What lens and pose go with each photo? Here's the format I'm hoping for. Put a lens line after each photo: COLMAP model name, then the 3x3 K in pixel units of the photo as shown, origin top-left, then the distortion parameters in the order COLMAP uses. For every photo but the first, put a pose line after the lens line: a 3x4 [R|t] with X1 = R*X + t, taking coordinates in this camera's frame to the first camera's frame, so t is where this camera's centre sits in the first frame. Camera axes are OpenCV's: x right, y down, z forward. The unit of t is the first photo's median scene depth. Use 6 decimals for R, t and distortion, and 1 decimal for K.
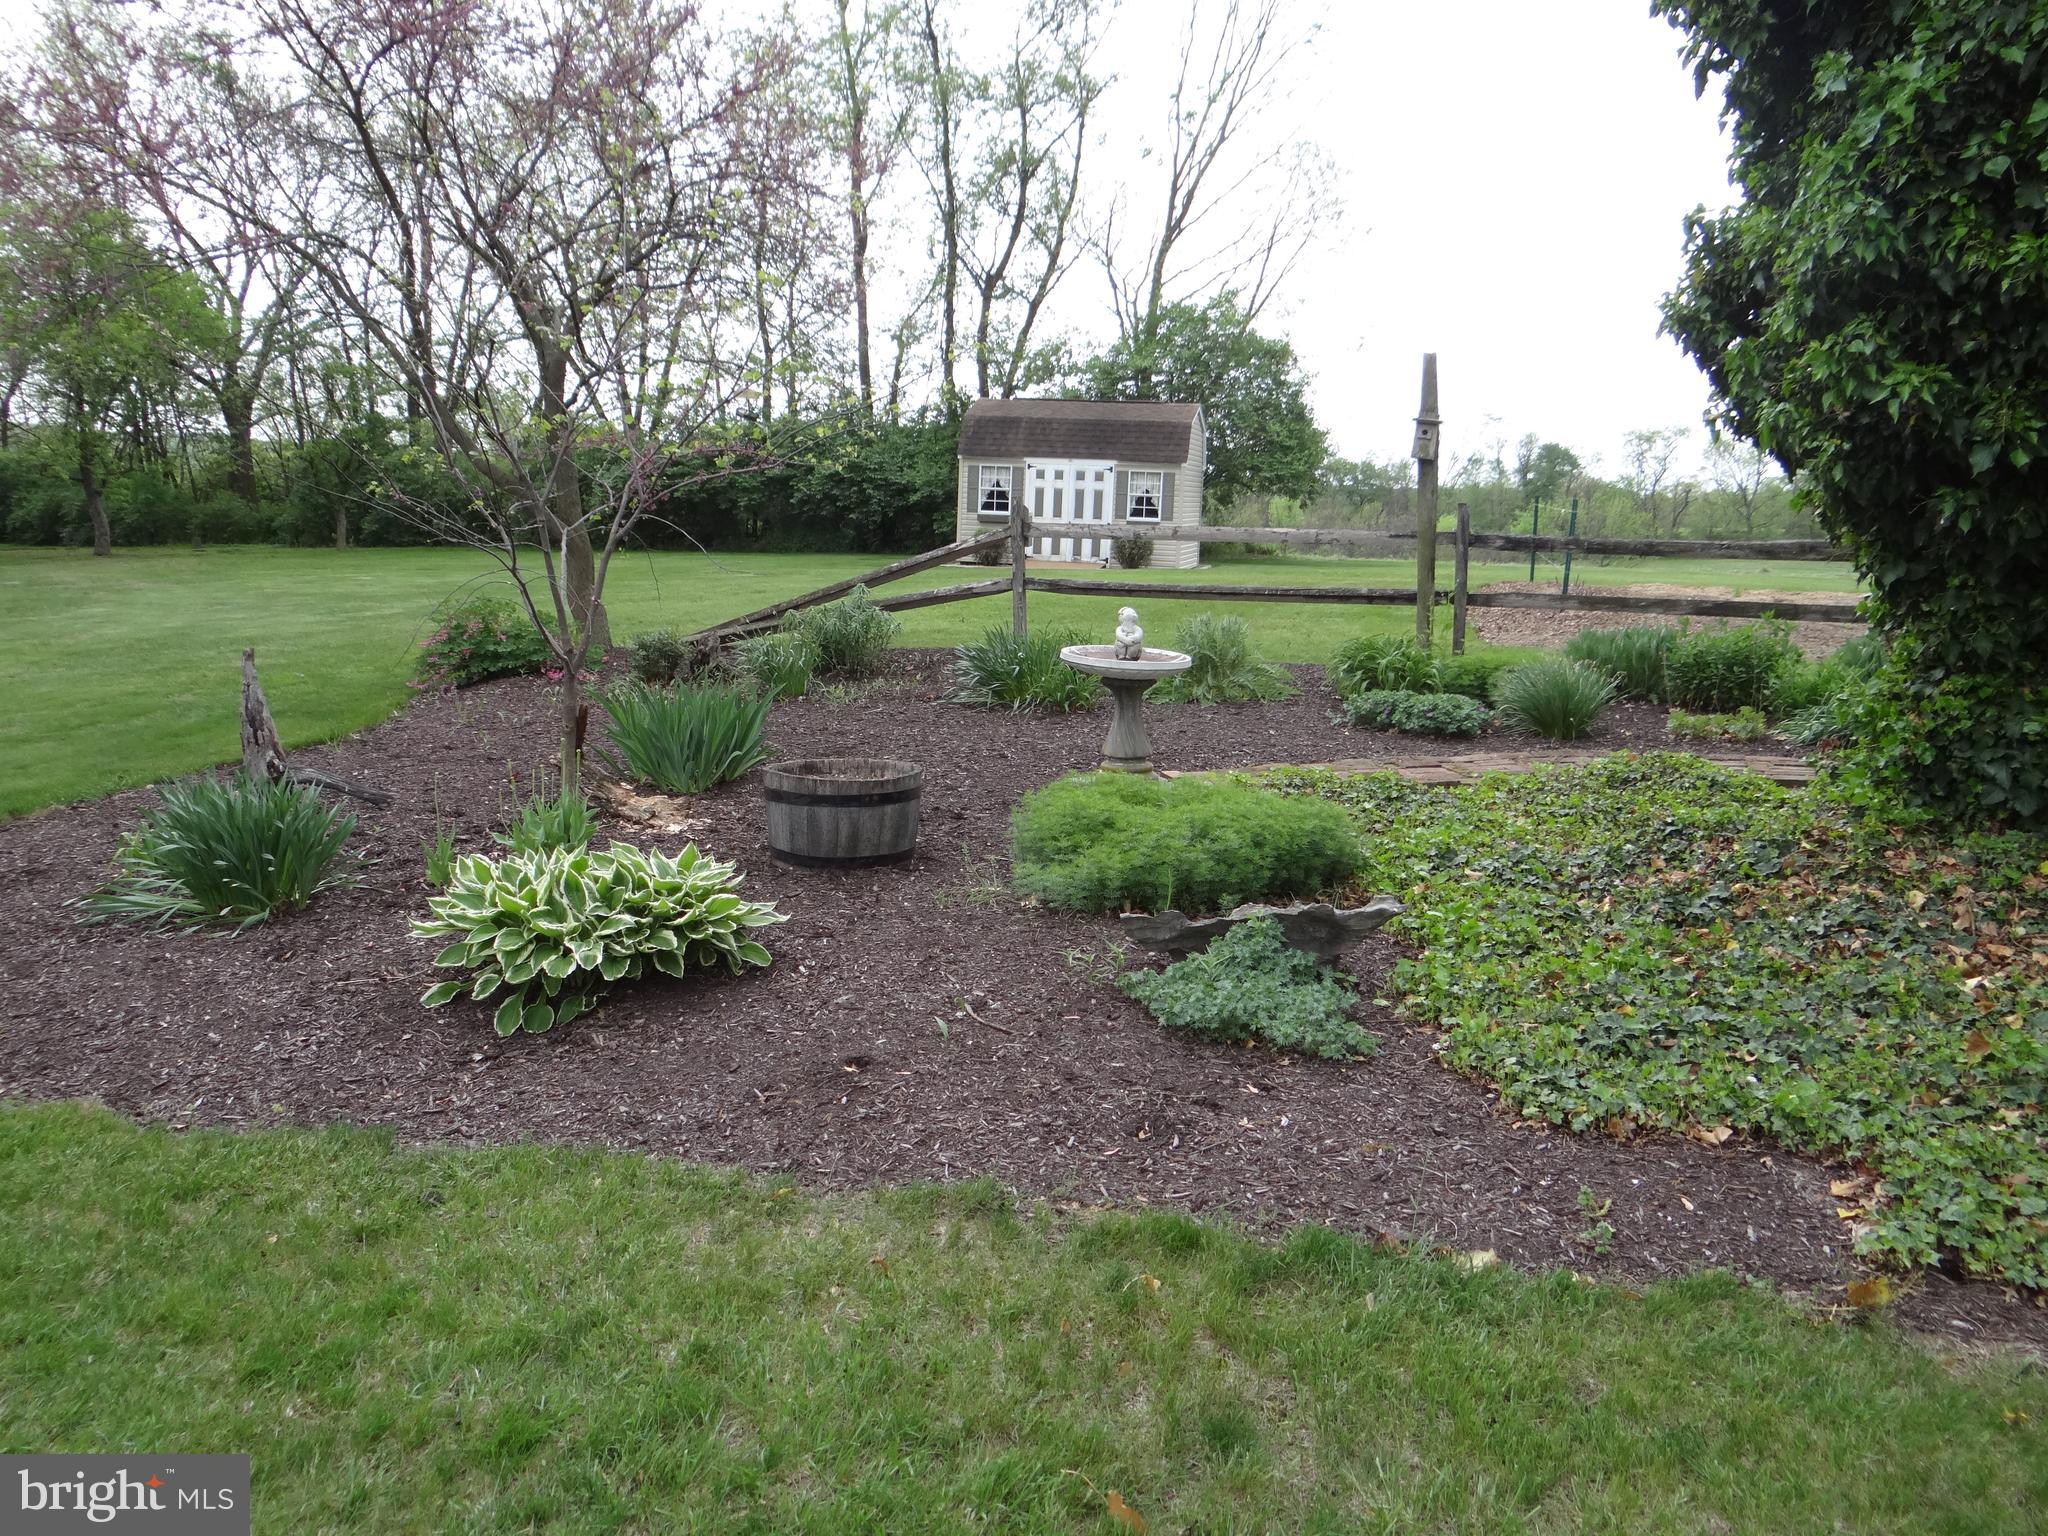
lens RADIAL K [[1639.2, 0, 1010.6], [0, 1639.2, 768.4], [0, 0, 1]] dist [-0.000881, 0.032859]
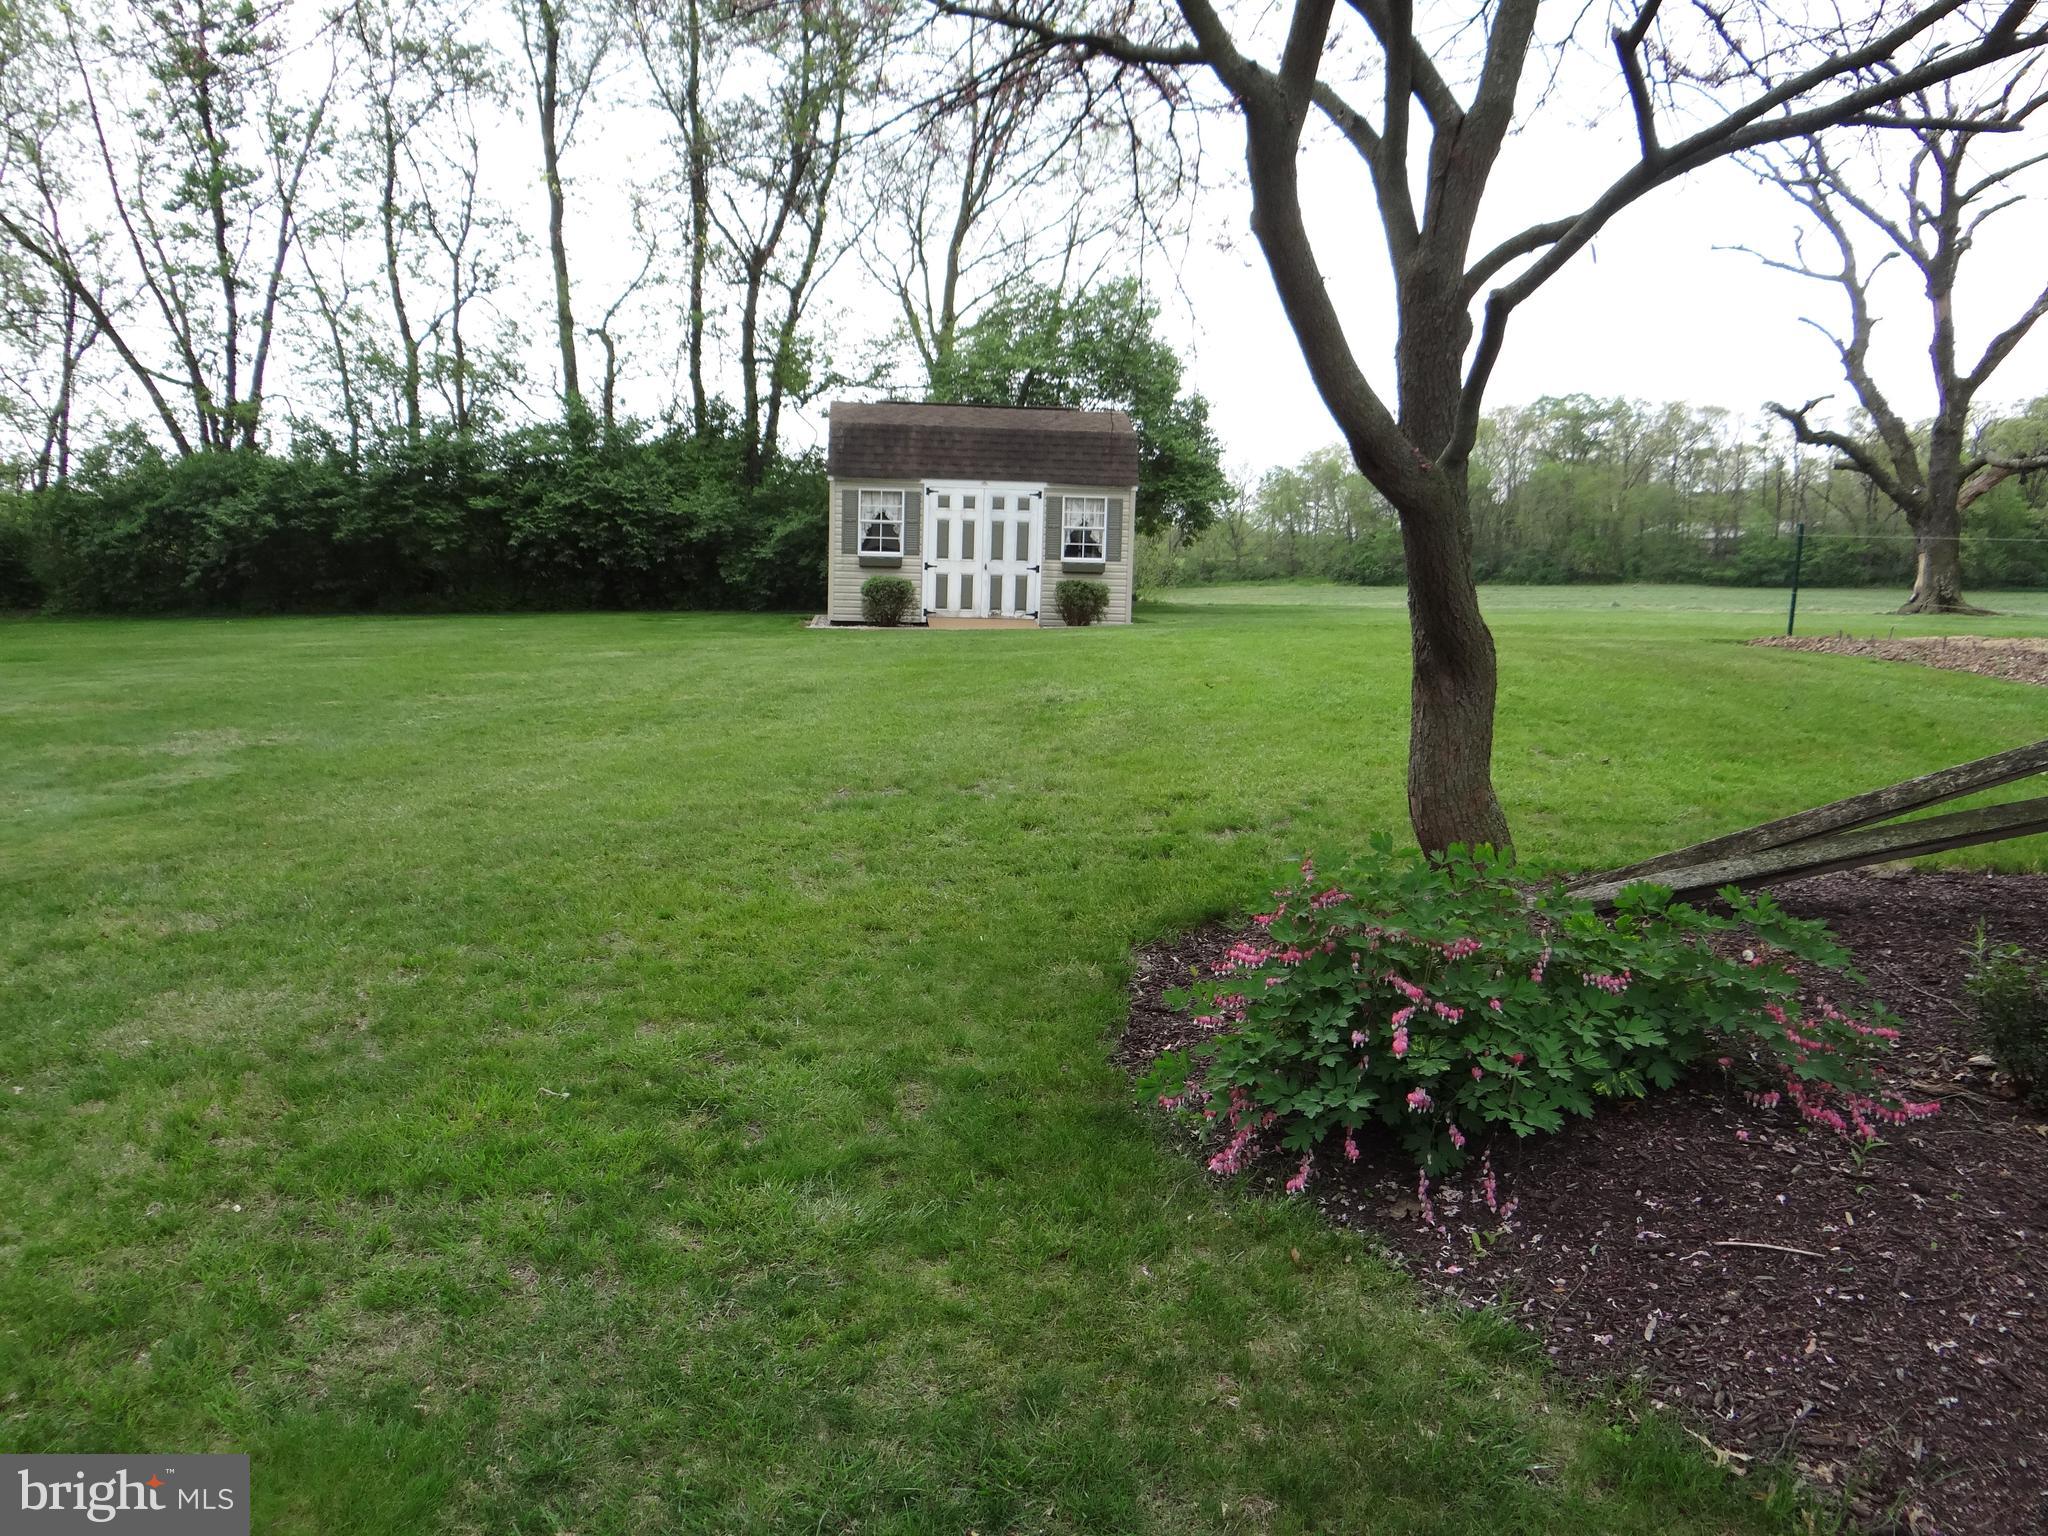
lens RADIAL K [[1567.8, 0, 1024.0], [0, 1567.8, 768.0], [0, 0, 1]] dist [0.005201, 0.004757]
pose [[0.942399, -0.059380, 0.329179, -0.190343], [0.065126, 0.997856, -0.006446, -0.051321], [-0.328091, 0.027513, 0.944246, 0.316575]]
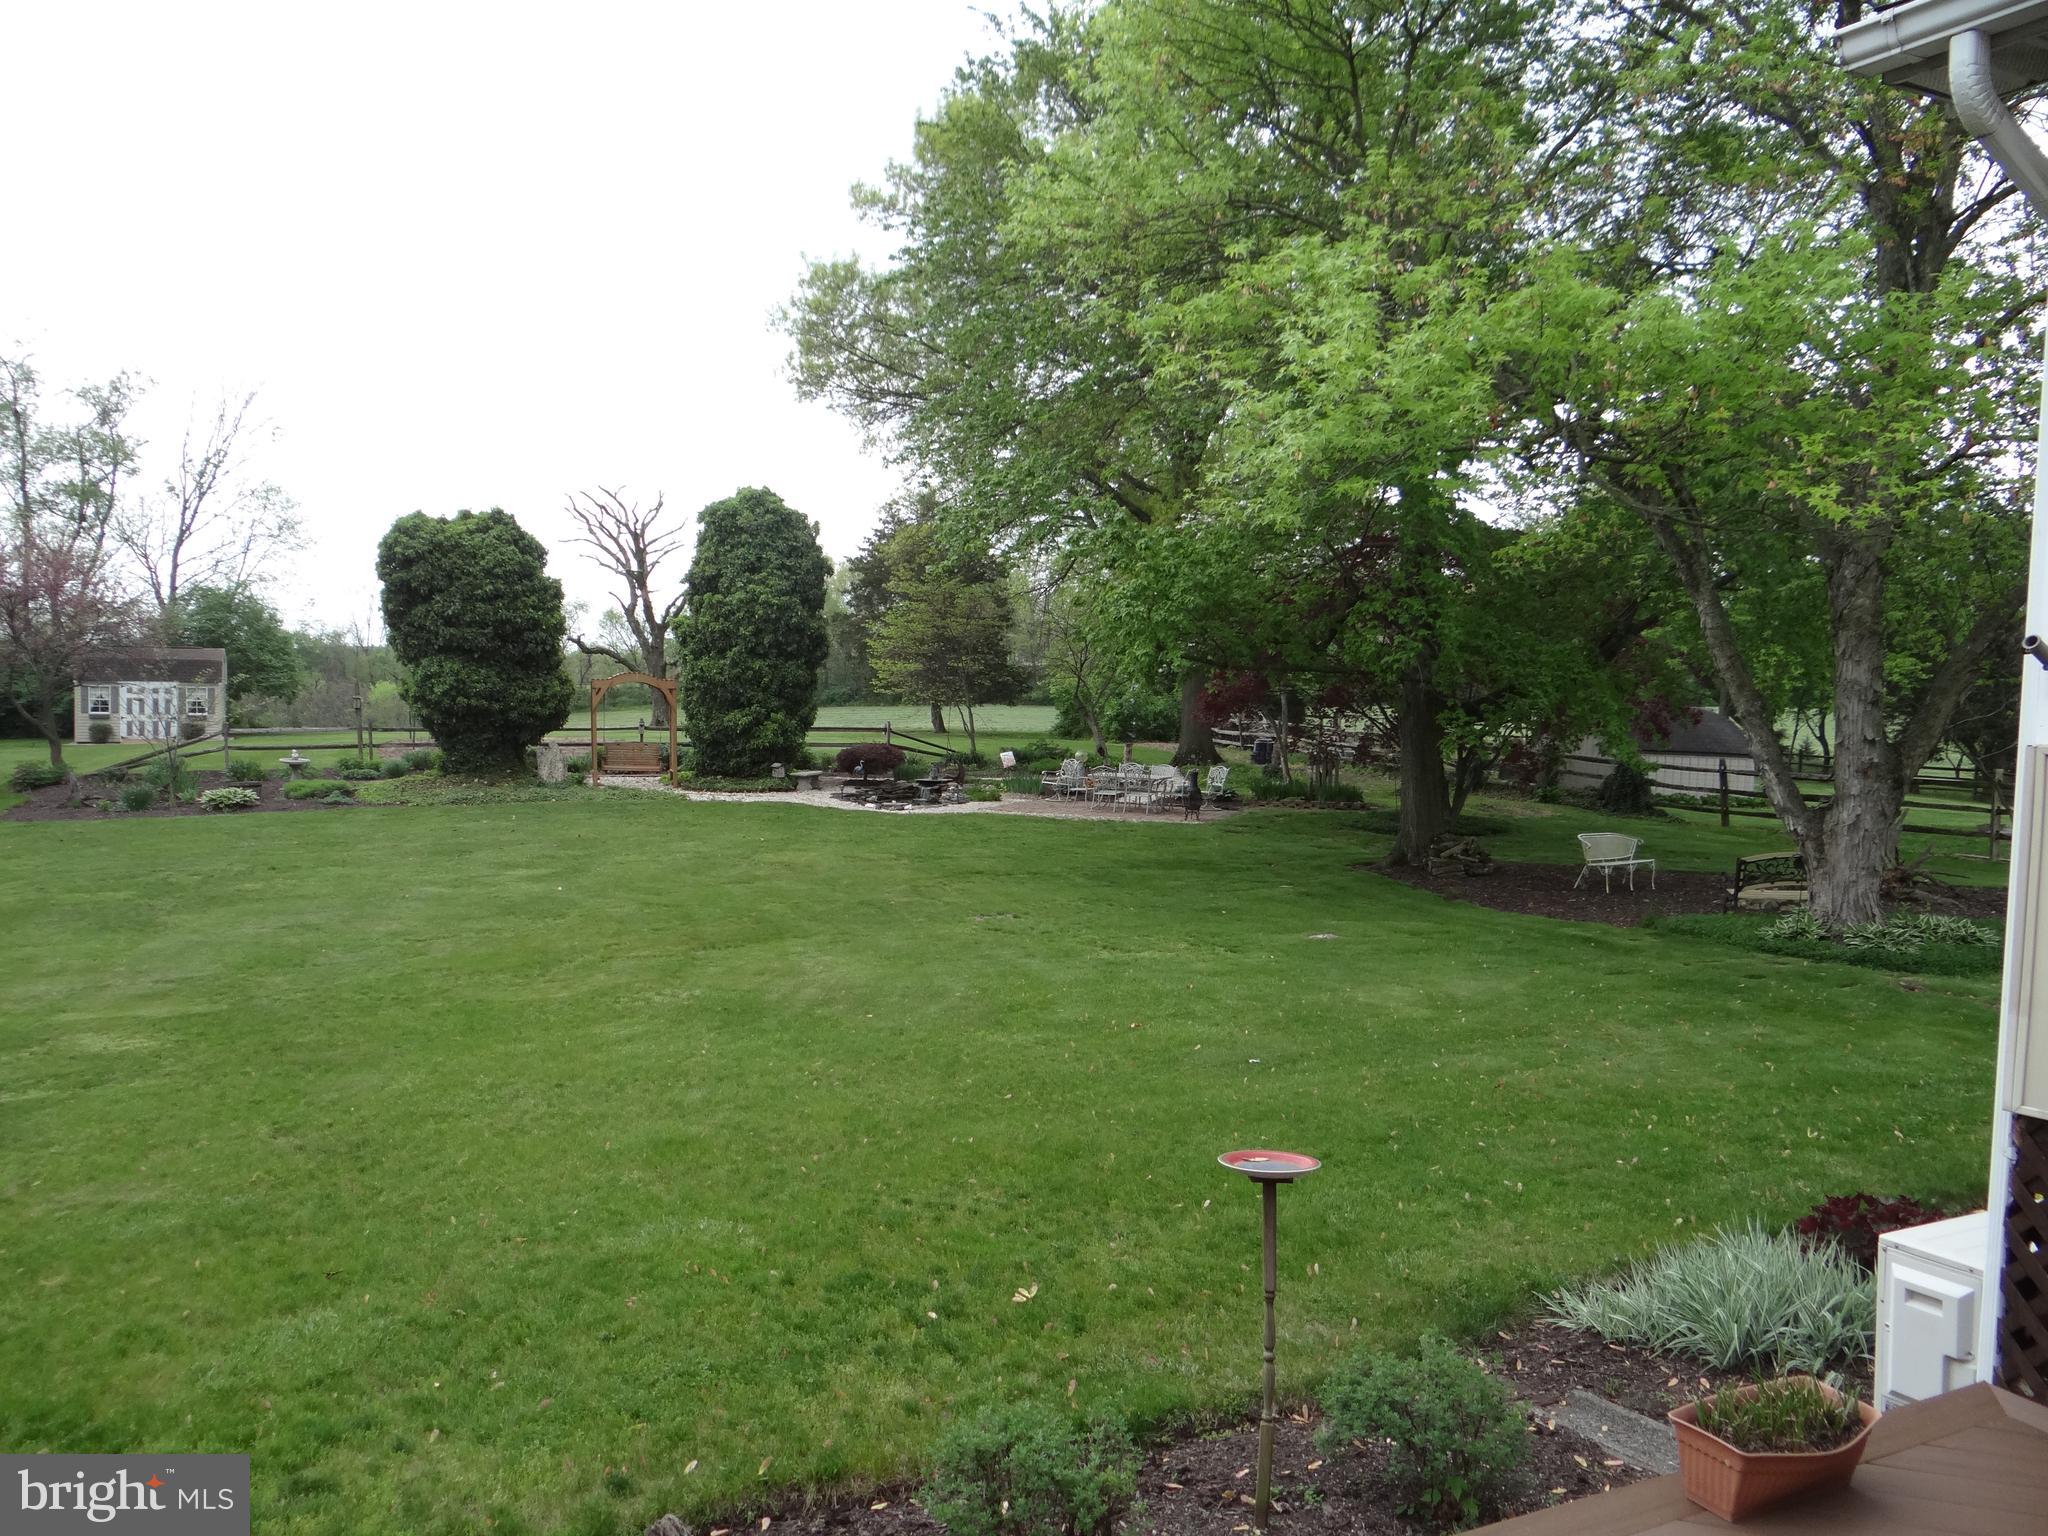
lens RADIAL K [[1639.2, 0, 1010.6], [0, 1639.2, 768.4], [0, 0, 1]] dist [-0.000881, 0.032859]
pose [[0.813824, -0.055282, 0.578475, -0.238320], [0.108955, 0.992327, -0.058450, 0.110556], [-0.570805, 0.110596, 0.813603, -0.972323]]
